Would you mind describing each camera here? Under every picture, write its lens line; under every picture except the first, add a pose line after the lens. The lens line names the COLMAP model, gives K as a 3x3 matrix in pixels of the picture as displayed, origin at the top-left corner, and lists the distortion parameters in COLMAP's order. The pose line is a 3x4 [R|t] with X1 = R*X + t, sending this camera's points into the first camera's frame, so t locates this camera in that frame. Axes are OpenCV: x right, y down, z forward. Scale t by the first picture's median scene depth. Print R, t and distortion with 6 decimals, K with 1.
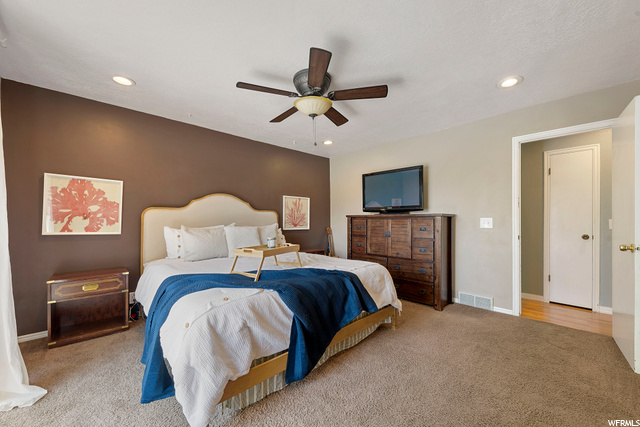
lens RADIAL K [[248.3, 0, 318.6], [0, 248.3, 216.3], [0, 0, 1]] dist [-0.002751, -0.000070]
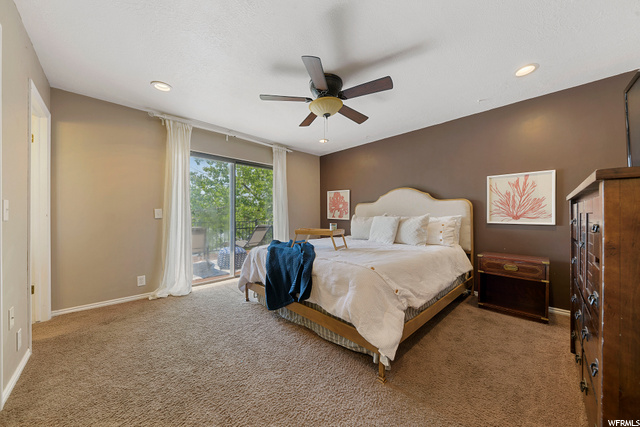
lens RADIAL K [[222.2, 0, 318.2], [0, 222.2, 214.7], [0, 0, 1]] dist [0.001643, 0.000036]
pose [[0.033506, 0.006028, -0.999420, 0.602540], [0.026773, 0.999618, 0.006927, 0.014433], [0.999080, -0.026990, 0.033332, 0.568159]]
